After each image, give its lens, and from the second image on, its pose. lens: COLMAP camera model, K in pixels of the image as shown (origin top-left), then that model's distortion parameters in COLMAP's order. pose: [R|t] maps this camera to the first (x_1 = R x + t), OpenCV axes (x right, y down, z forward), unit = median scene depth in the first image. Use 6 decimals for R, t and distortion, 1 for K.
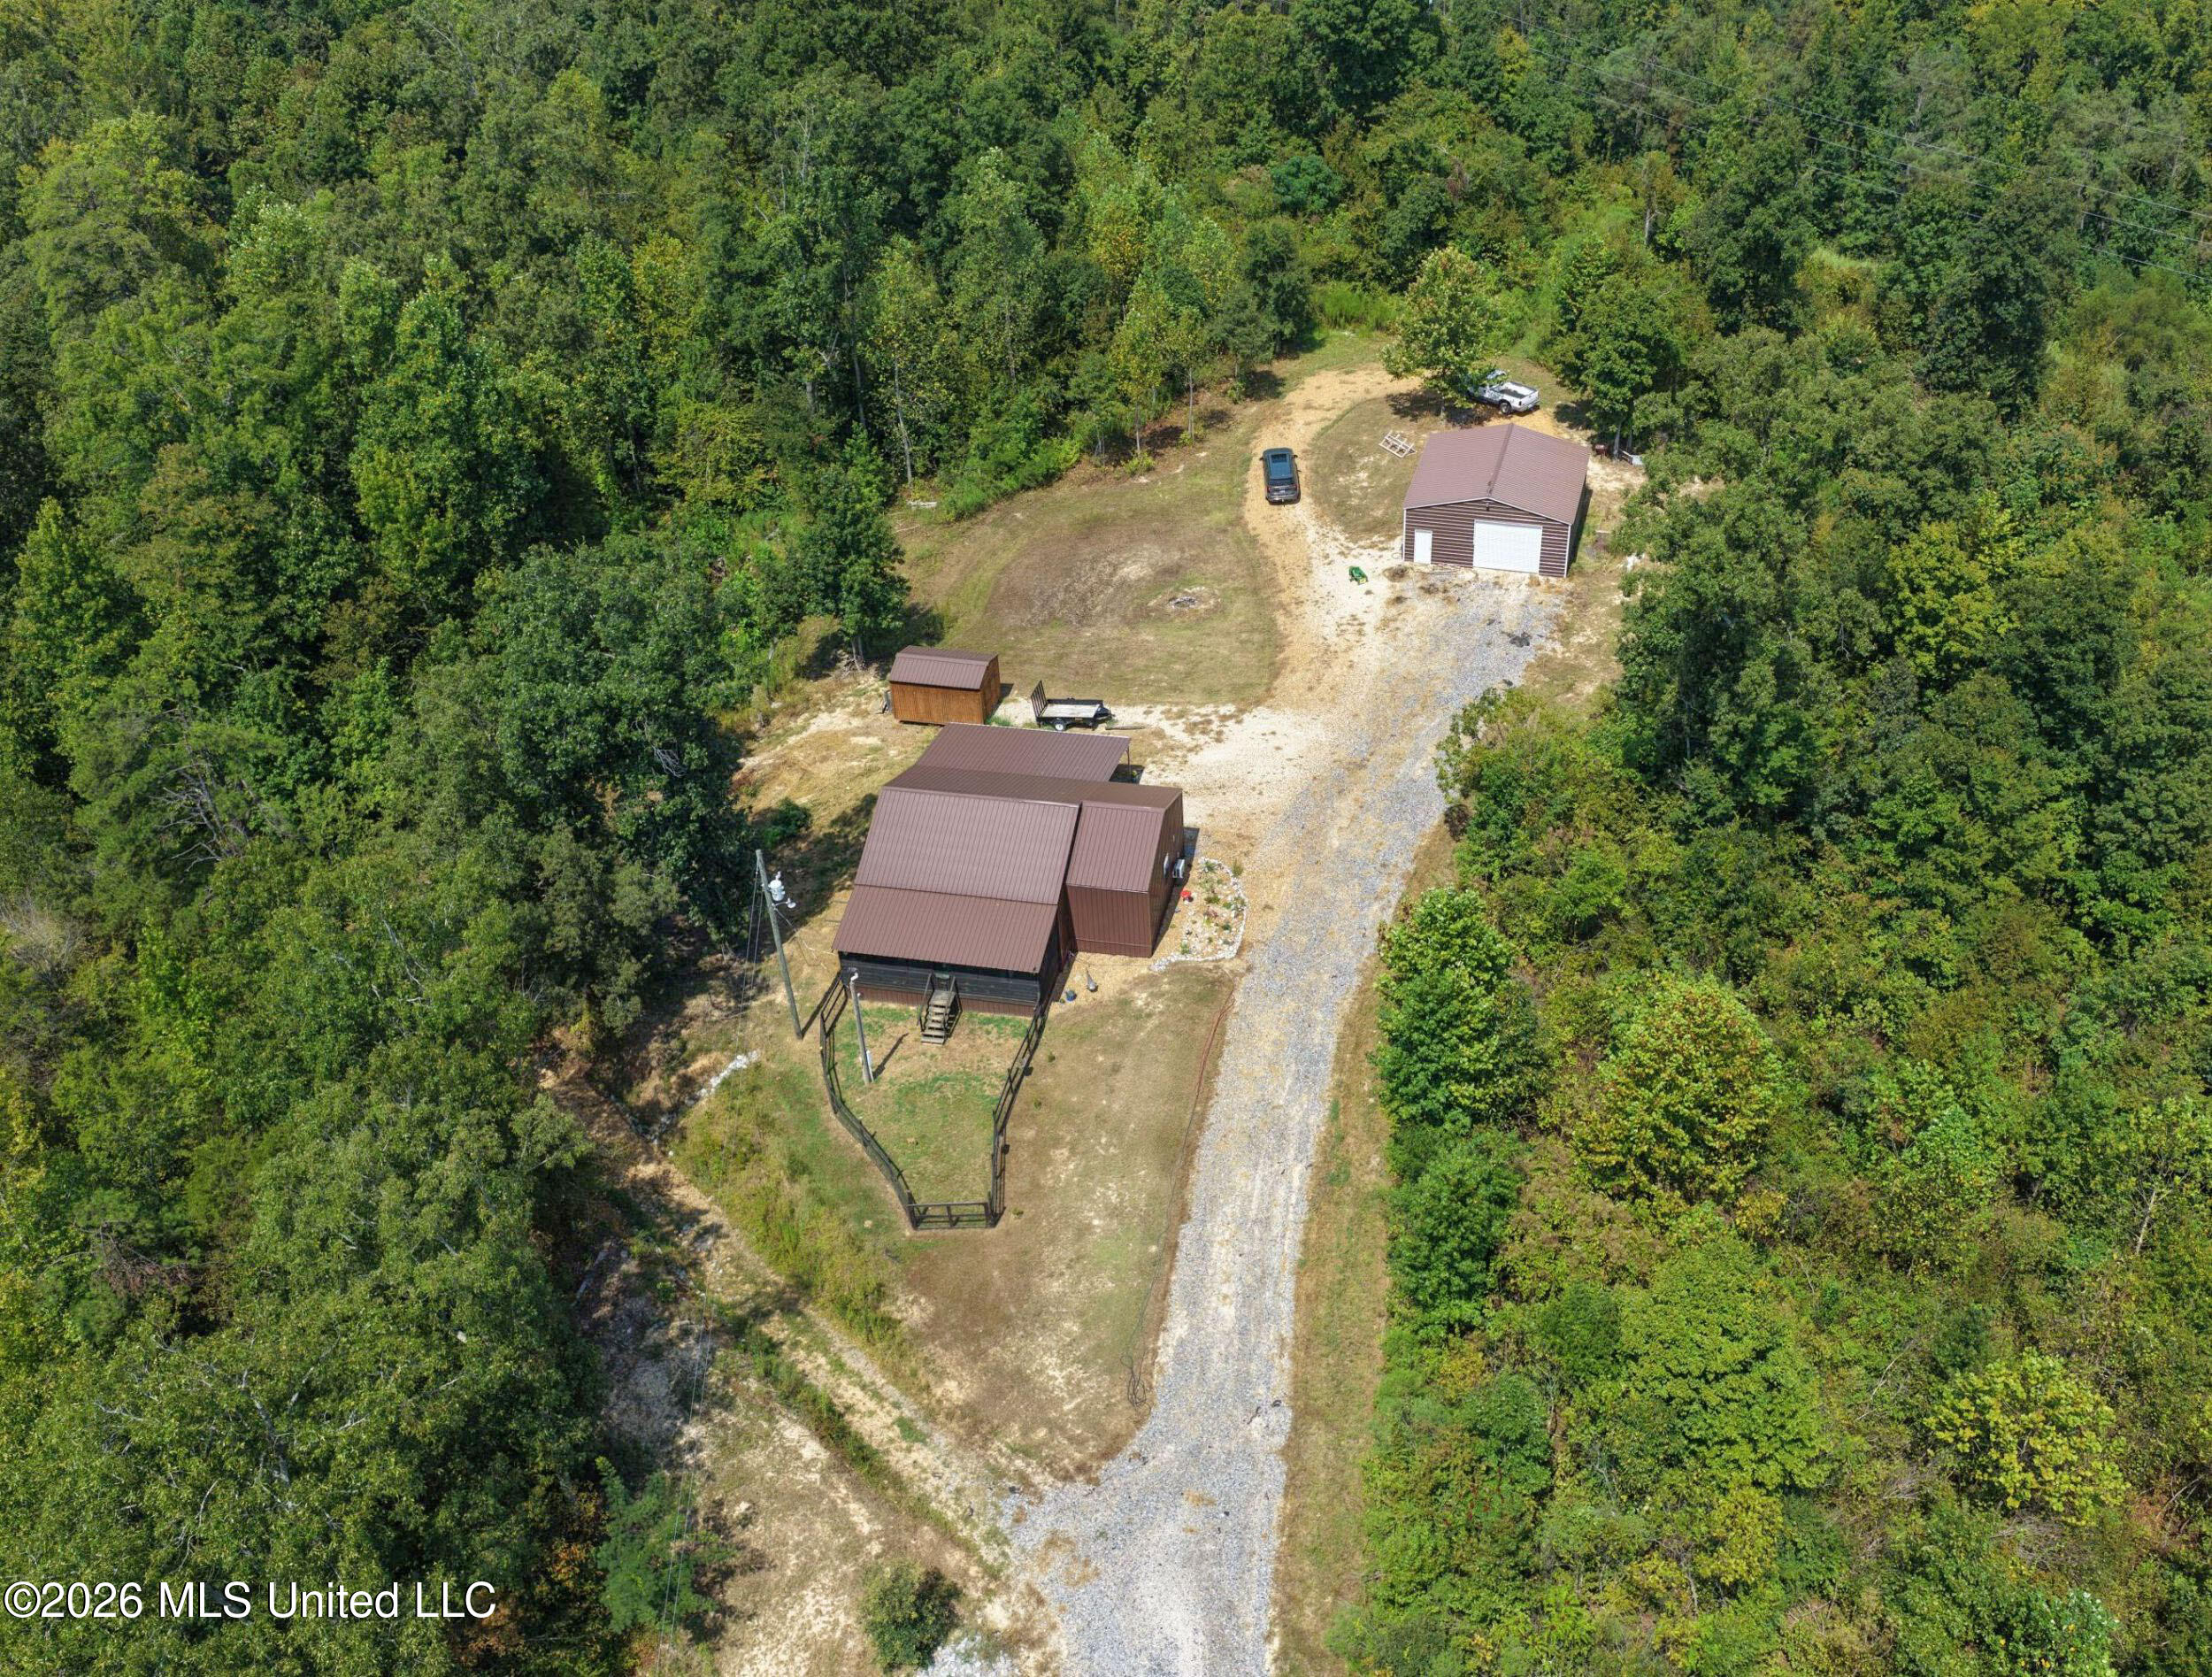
lens RADIAL K [[2040.8, 0, 1232.0], [0, 2040.8, 834.7], [0, 0, 1]] dist [-0.007357, 0.066141]
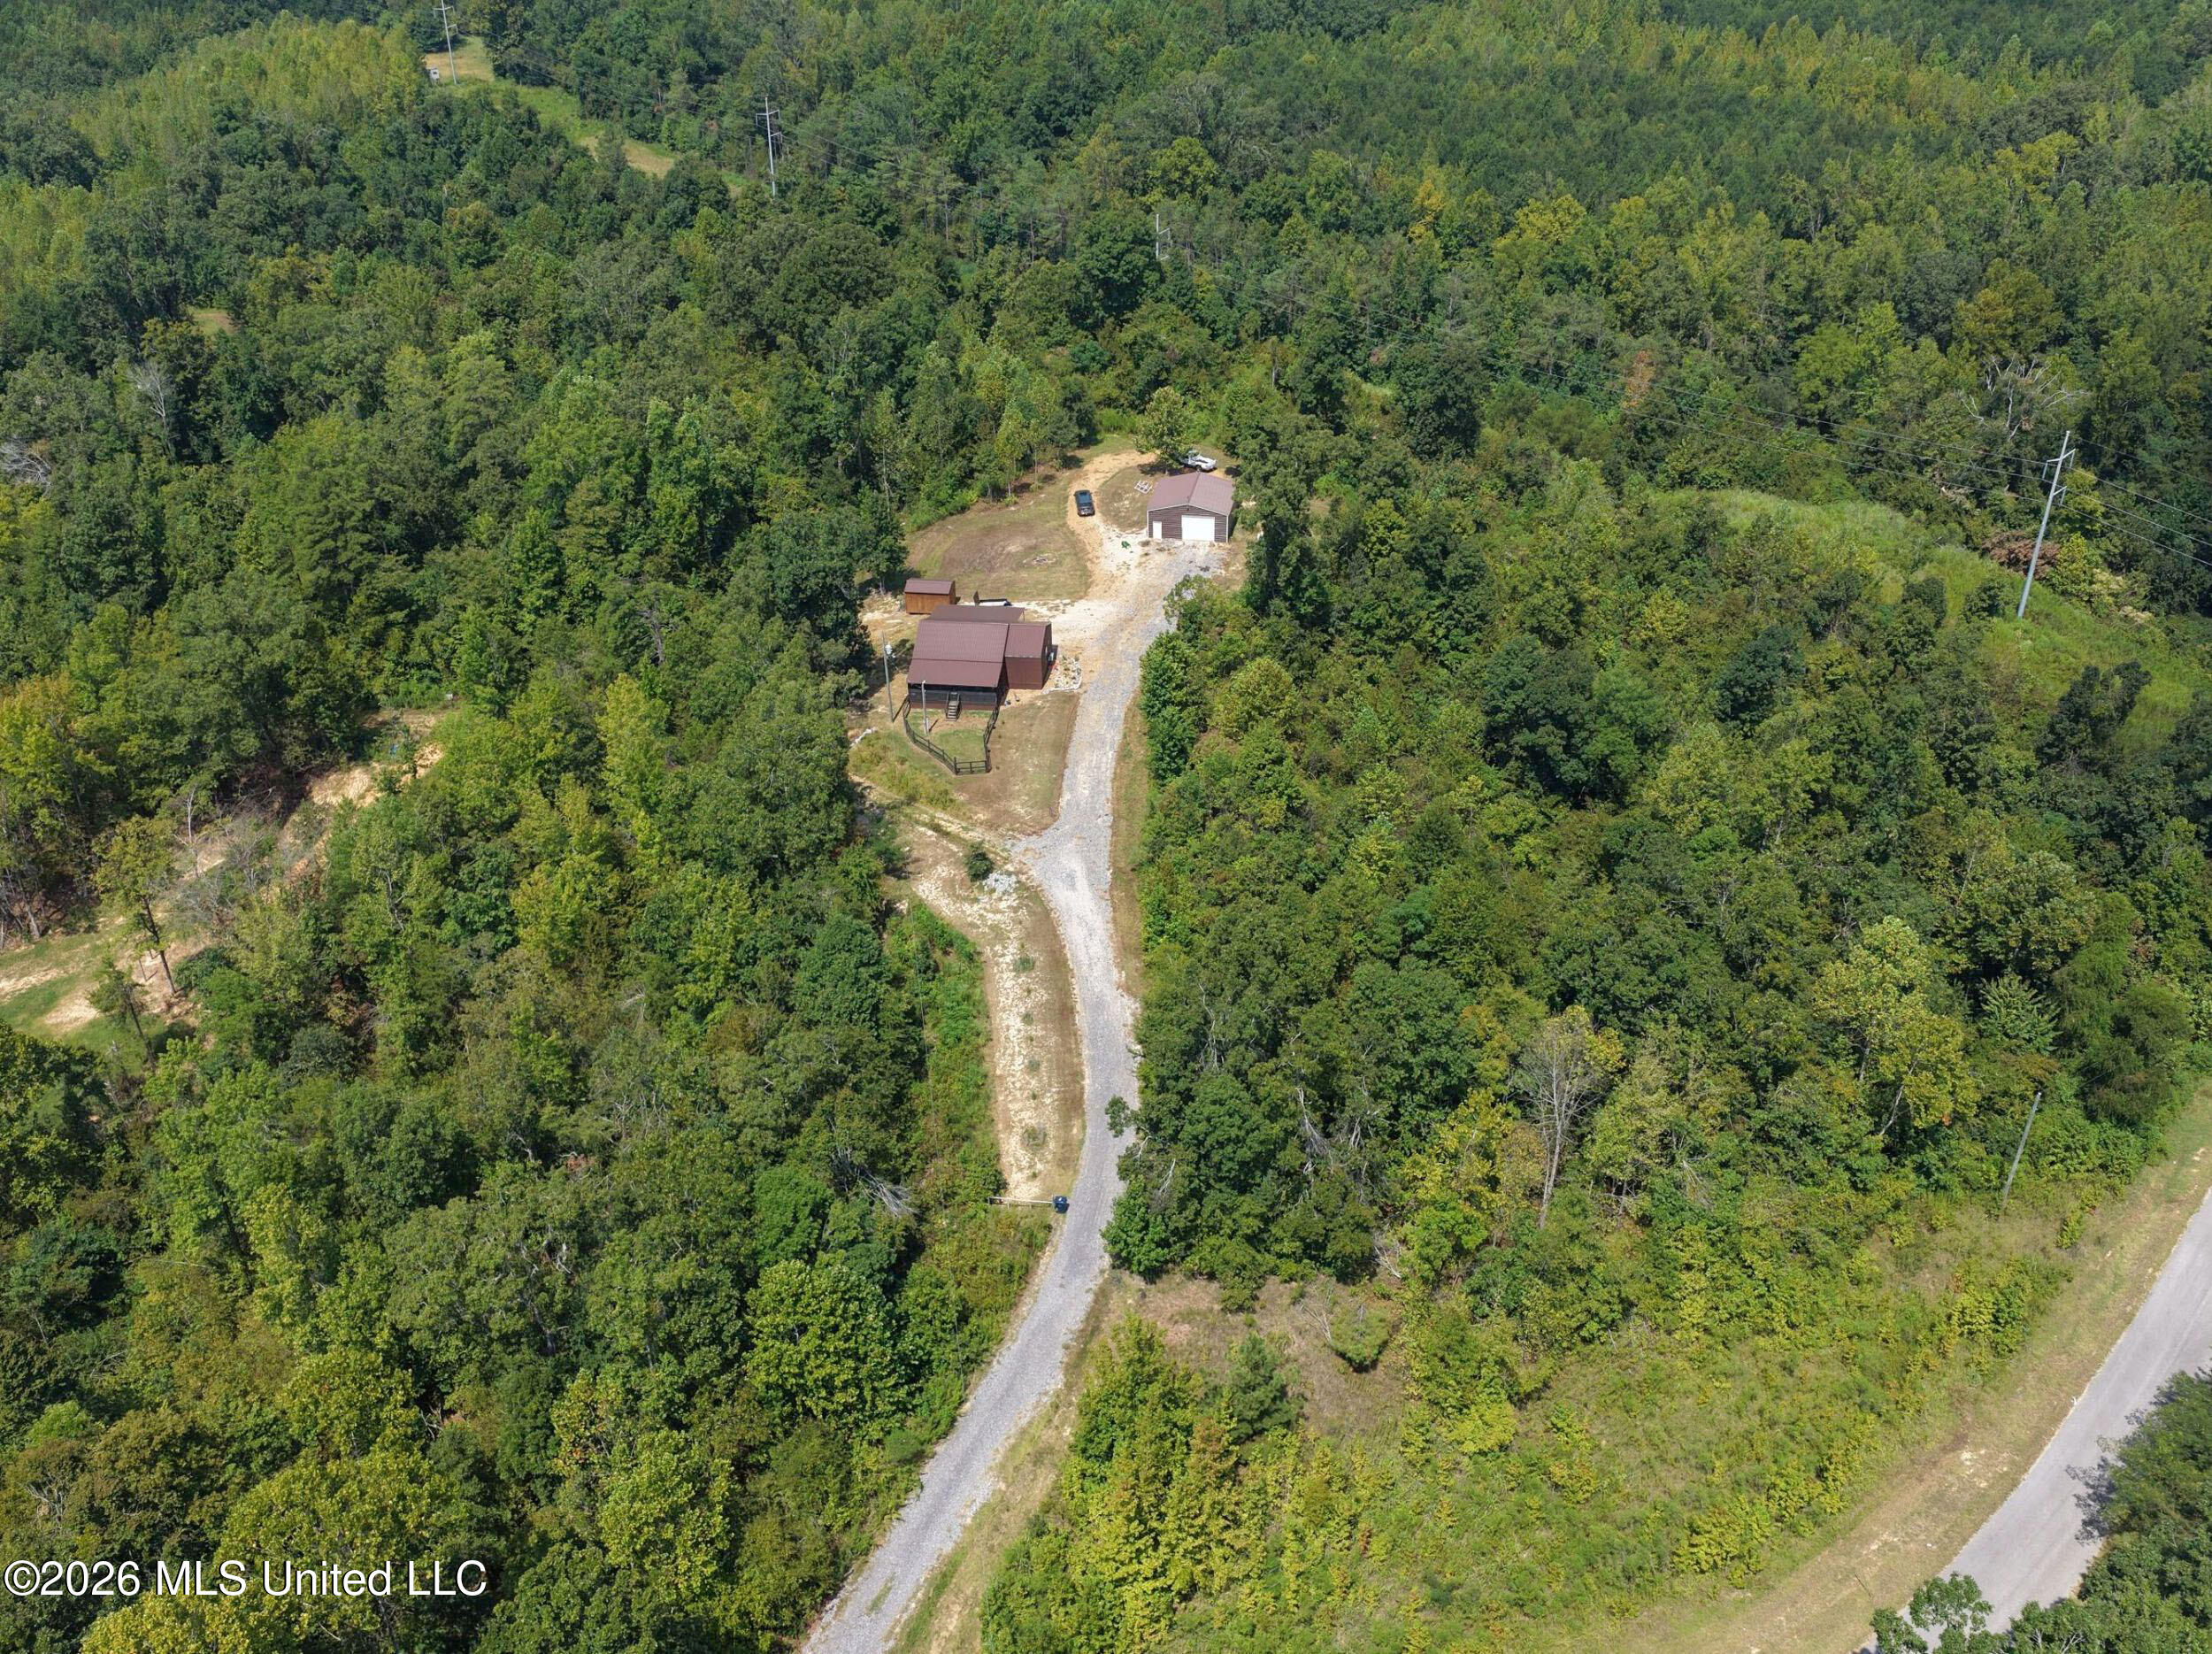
lens RADIAL K [[2098.9, 0, 1106.0], [0, 2098.9, 827.0], [0, 0, 1]] dist [0.044007, 0.000058]
pose [[0.998179, -0.030060, 0.052295, -0.074702], [0.034590, 0.995521, -0.087990, 0.330682], [-0.049416, 0.089639, 0.994748, -1.037750]]
